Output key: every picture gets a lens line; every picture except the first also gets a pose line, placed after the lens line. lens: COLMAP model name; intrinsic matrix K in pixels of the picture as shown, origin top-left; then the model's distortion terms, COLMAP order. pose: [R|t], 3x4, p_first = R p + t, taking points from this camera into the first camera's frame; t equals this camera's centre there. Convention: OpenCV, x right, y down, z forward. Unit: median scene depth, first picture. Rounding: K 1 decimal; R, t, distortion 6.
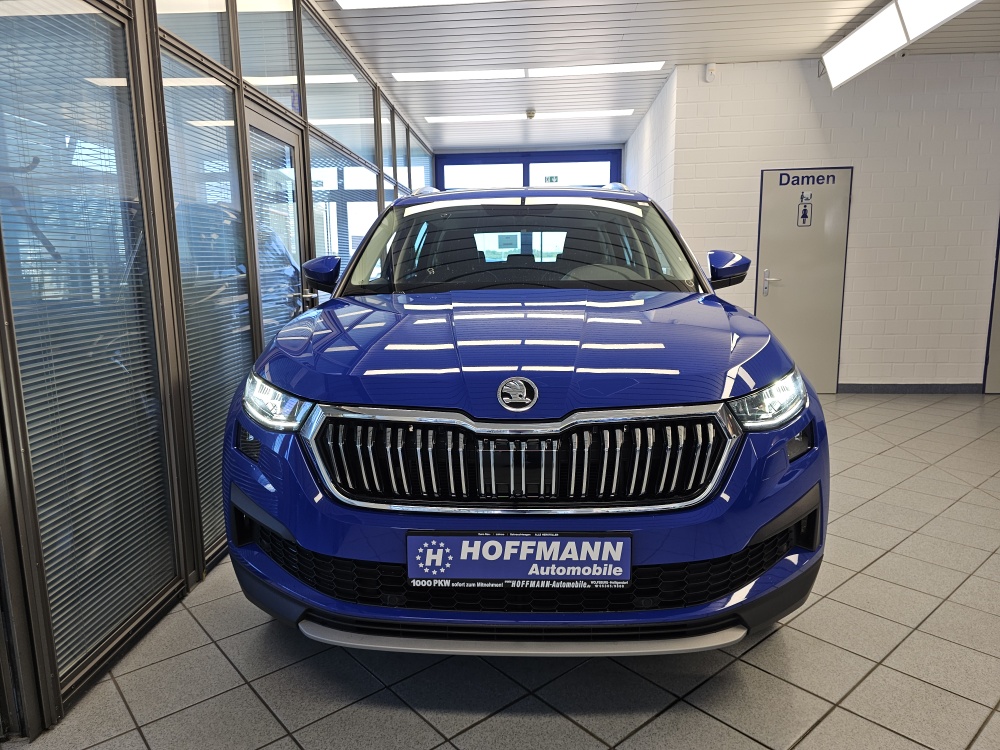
lens RADIAL K [[693.3, 0, 481.7], [0, 693.3, 372.9], [0, 0, 1]] dist [0.036233, -0.052139]
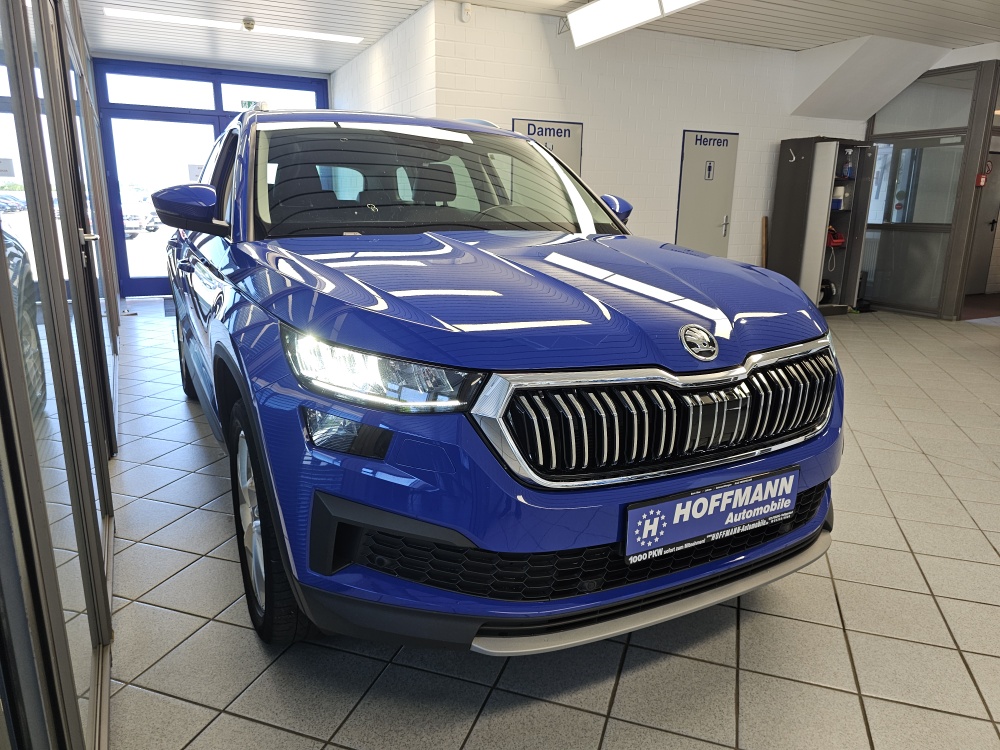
lens RADIAL K [[693.3, 0, 501.2], [0, 693.3, 376.7], [0, 0, 1]] dist [0.036233, -0.052139]
pose [[0.848210, -0.098765, 0.520370, -0.689630], [0.054632, 0.993535, 0.099520, -0.033158], [-0.526835, -0.055985, 0.848122, 0.340169]]
